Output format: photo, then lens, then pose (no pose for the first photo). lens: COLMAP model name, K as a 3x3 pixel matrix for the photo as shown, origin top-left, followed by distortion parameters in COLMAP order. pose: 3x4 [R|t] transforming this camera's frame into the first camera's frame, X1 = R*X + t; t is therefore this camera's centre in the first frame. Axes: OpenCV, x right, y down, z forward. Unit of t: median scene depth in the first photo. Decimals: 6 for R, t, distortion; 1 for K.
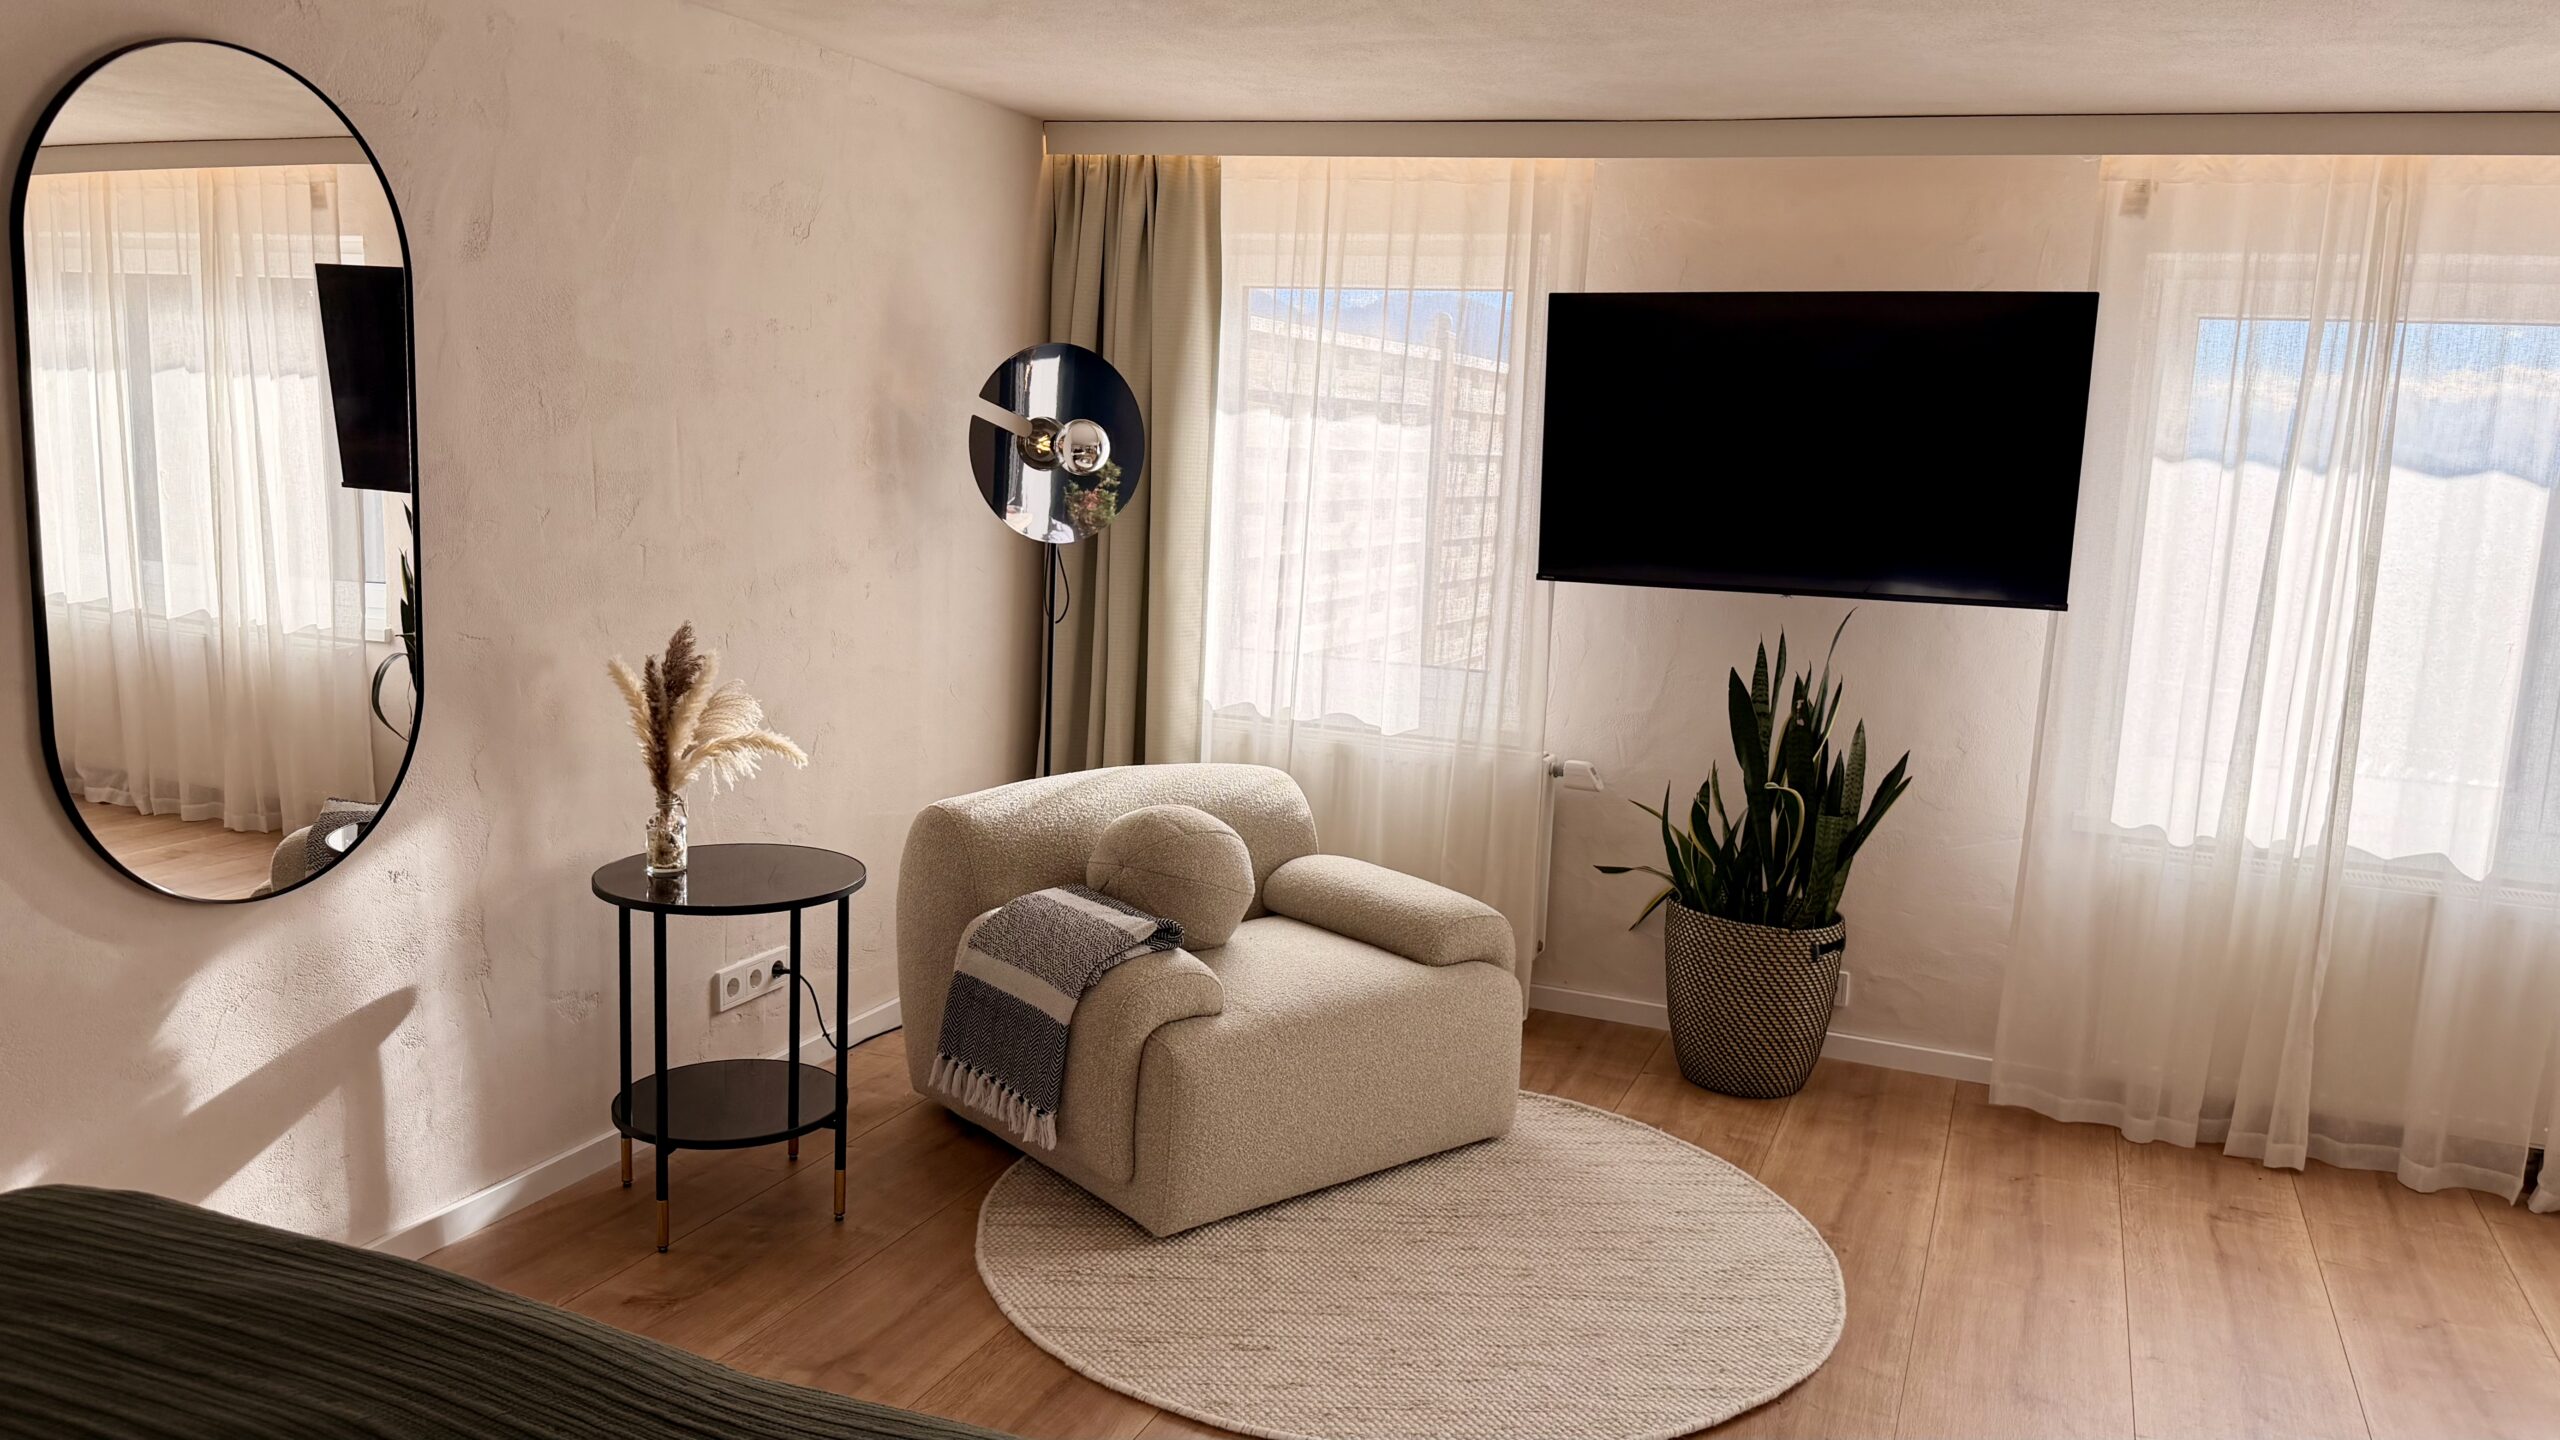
lens RADIAL K [[1832.3, 0, 1280.0], [0, 1832.3, 720.0], [0, 0, 1]] dist [0.059942, -0.113250]
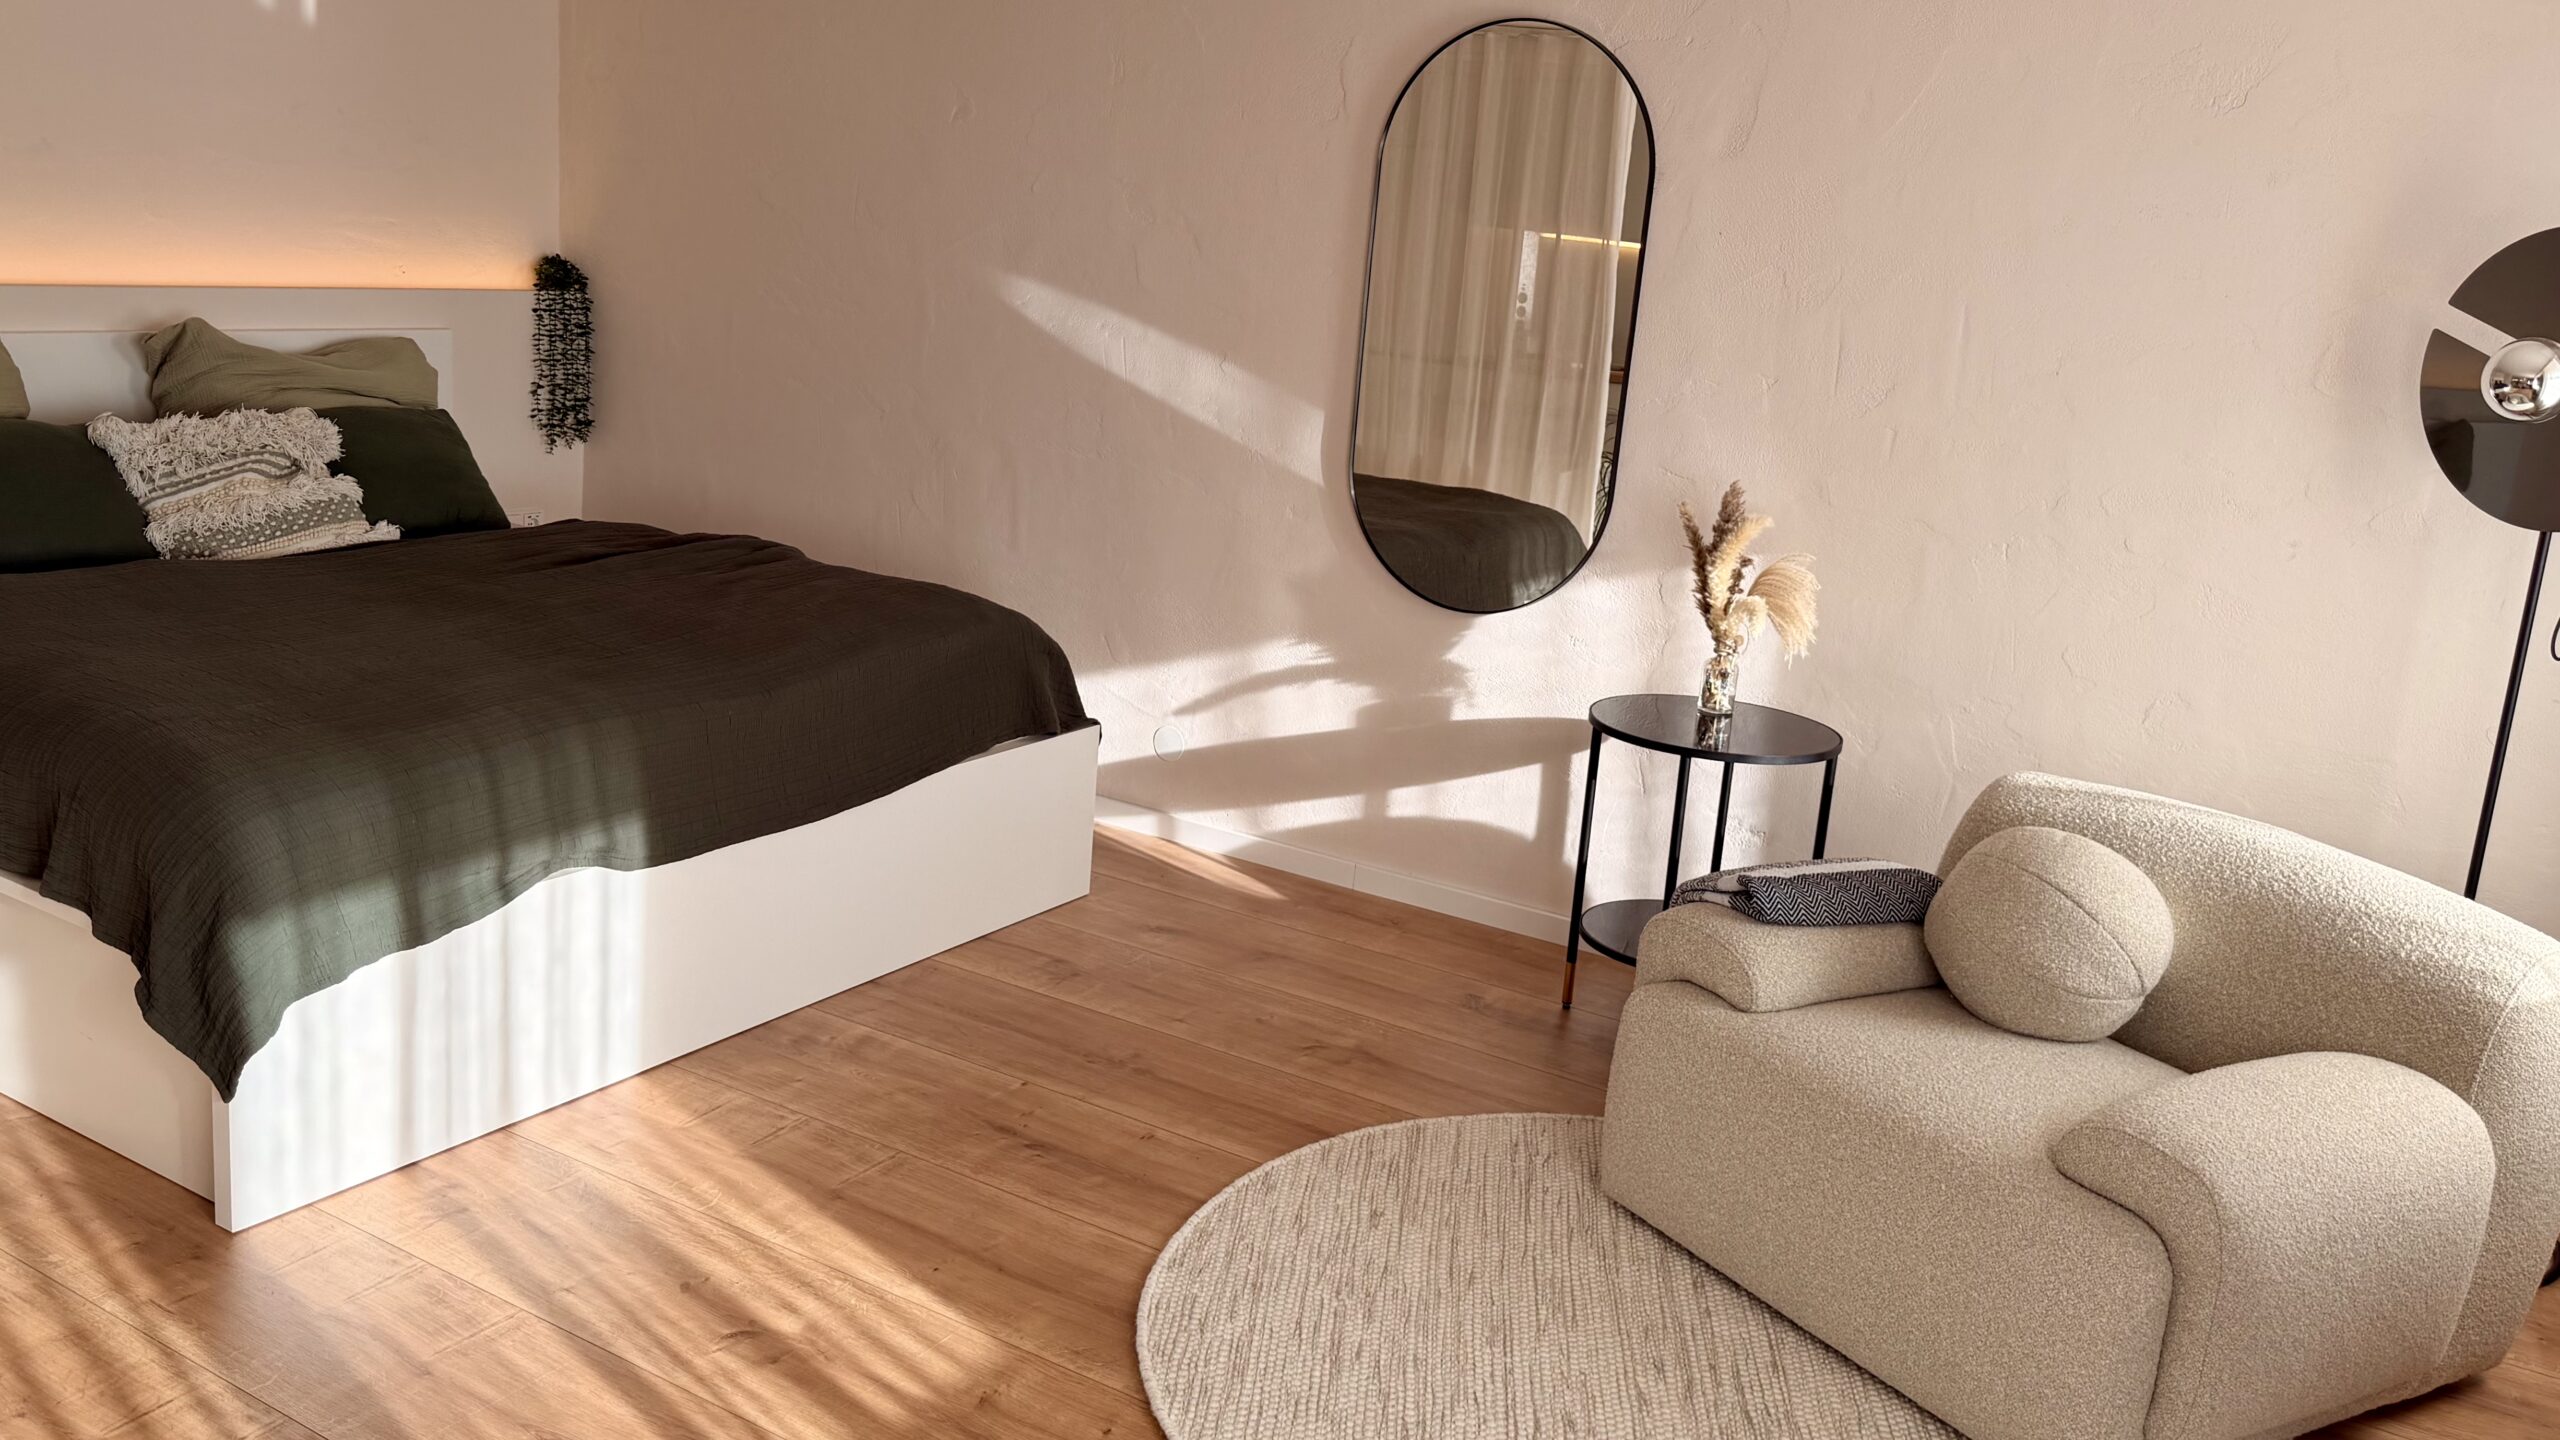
lens RADIAL K [[2088.2, 0, 1227.7], [0, 2088.2, 657.8], [0, 0, 1]] dist [0.128017, -0.192377]
pose [[-0.161837, 0.151261, -0.975156, 0.773213], [-0.237130, 0.953267, 0.187220, -0.095592], [0.957903, 0.261538, -0.118405, 0.737314]]
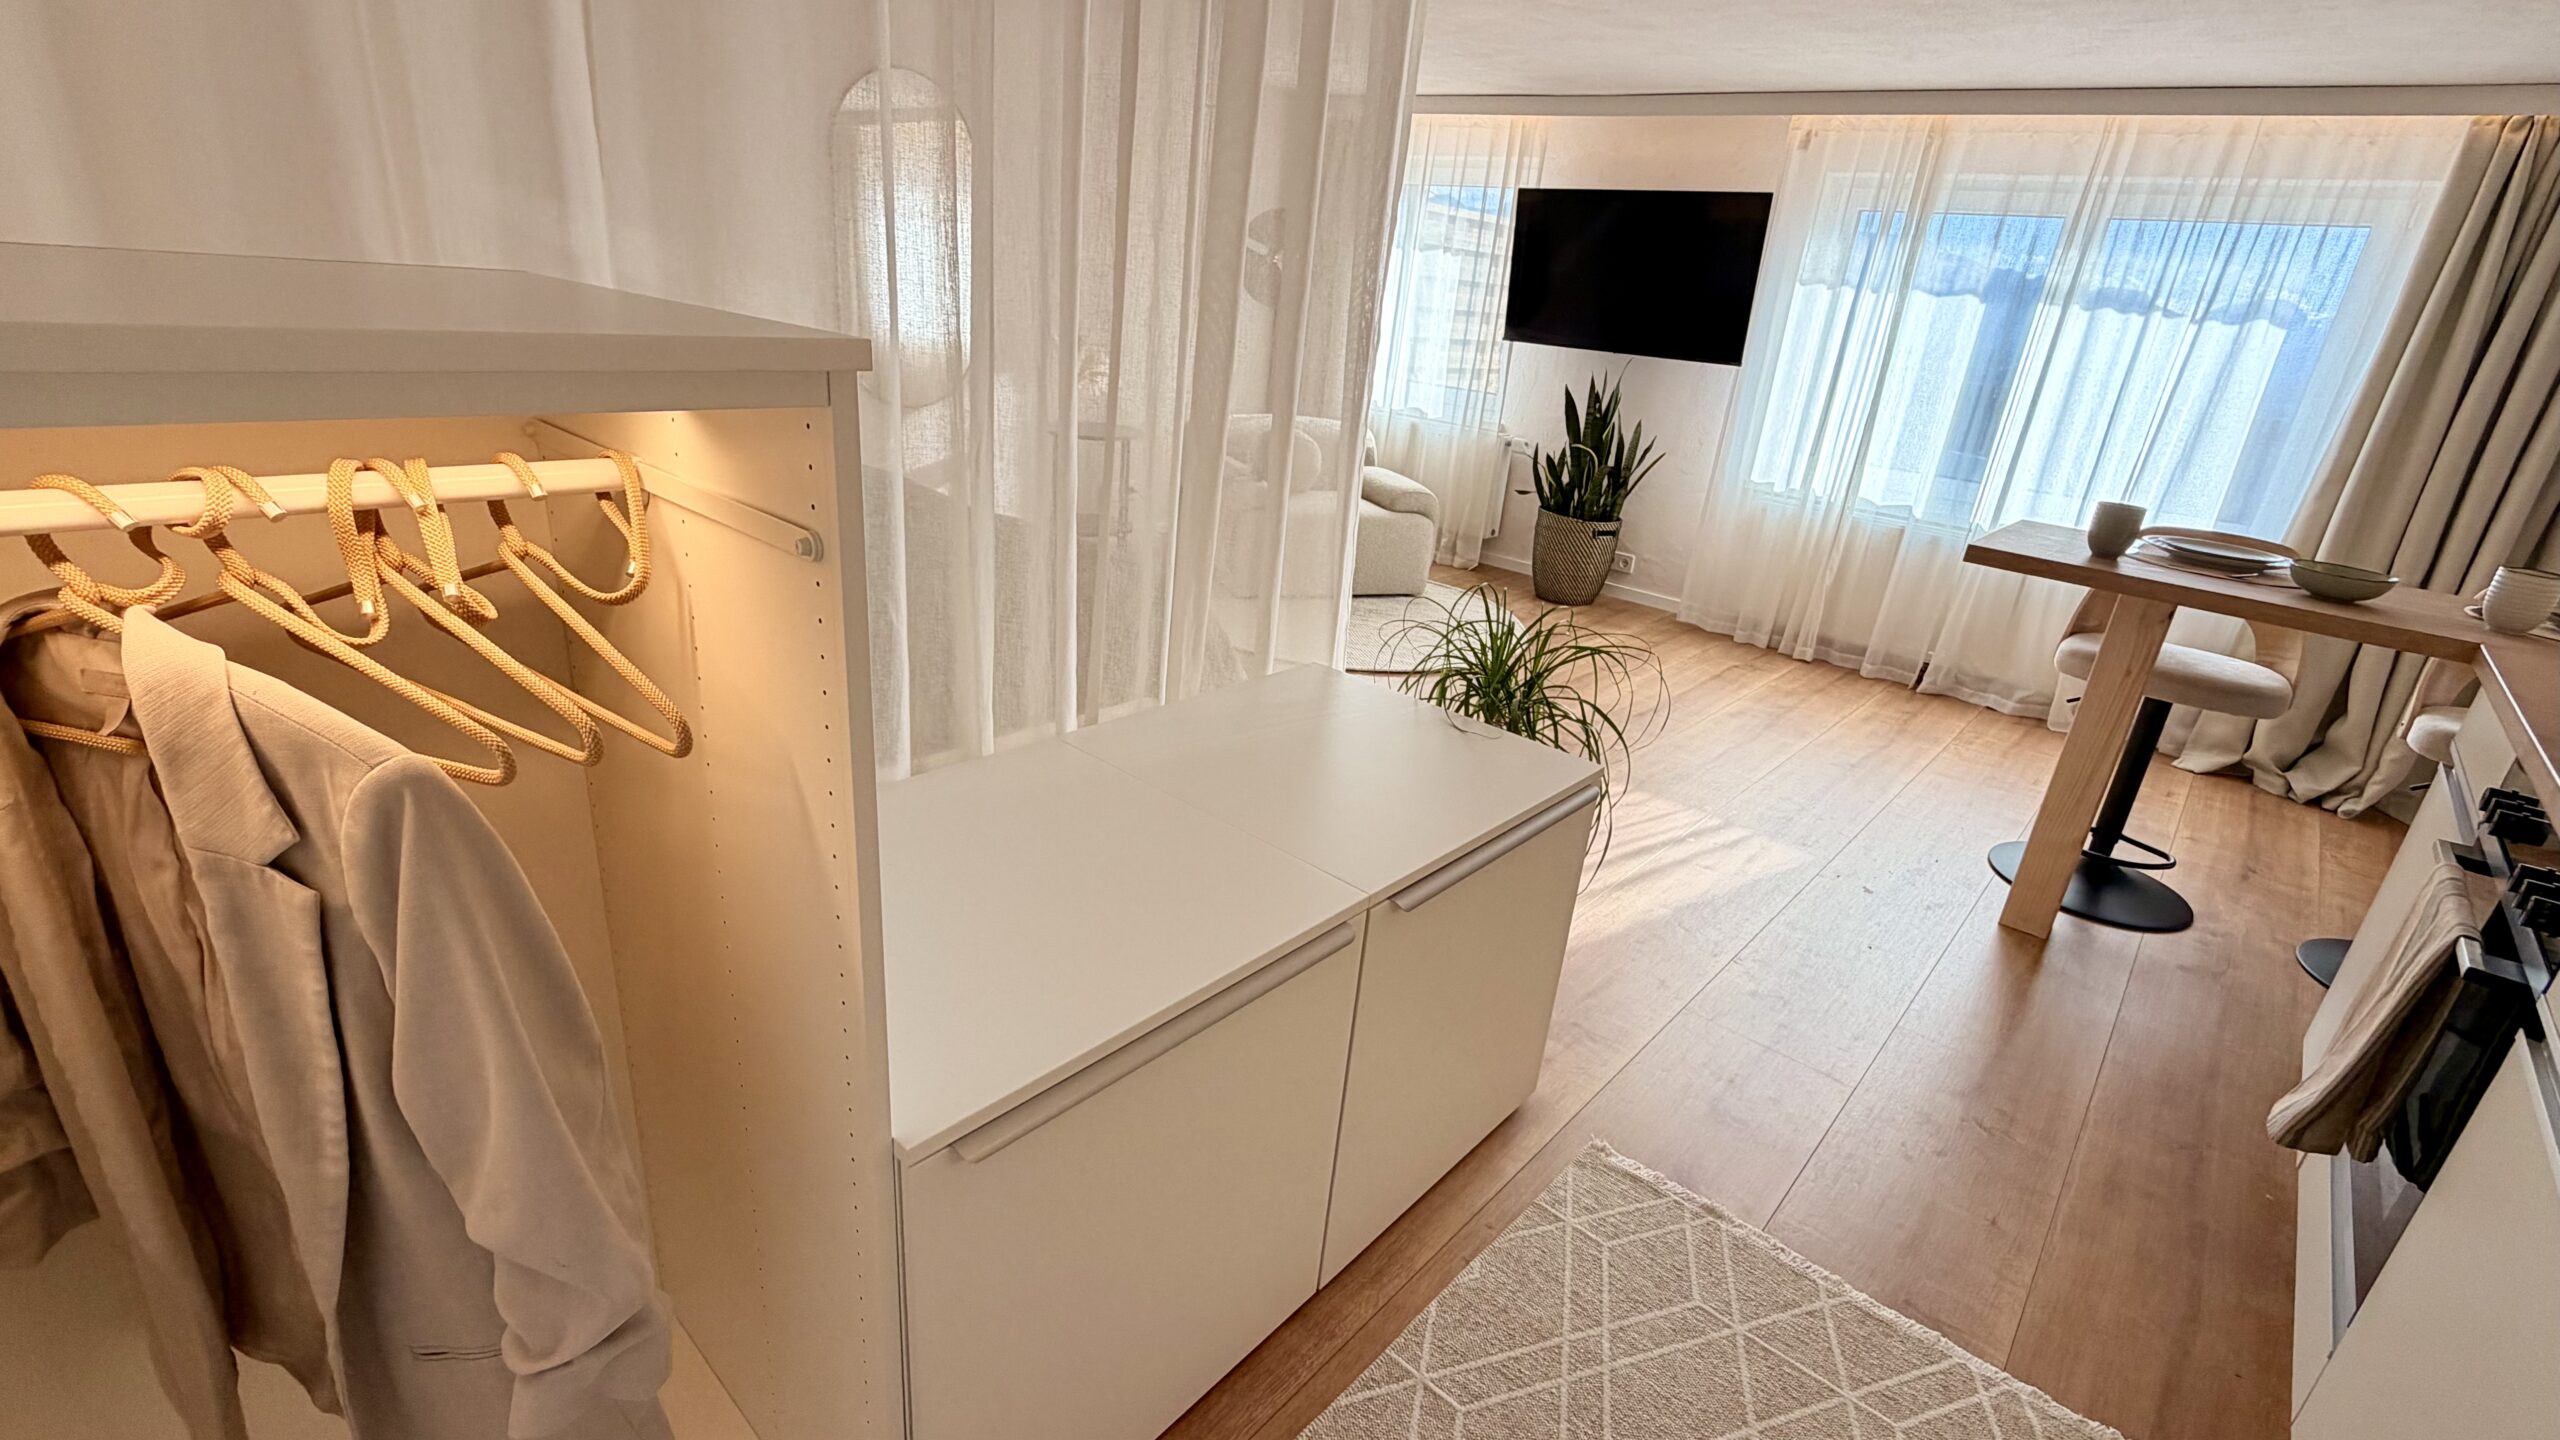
lens RADIAL K [[1132.9, 0, 1280.0], [0, 1132.9, 720.0], [0, 0, 1]] dist [-0.000056, 0.000341]
pose [[0.948420, 0.153671, -0.277280, 0.356590], [-0.096516, 0.973103, 0.209175, 0.102352], [0.301966, -0.171624, 0.937743, -0.345695]]
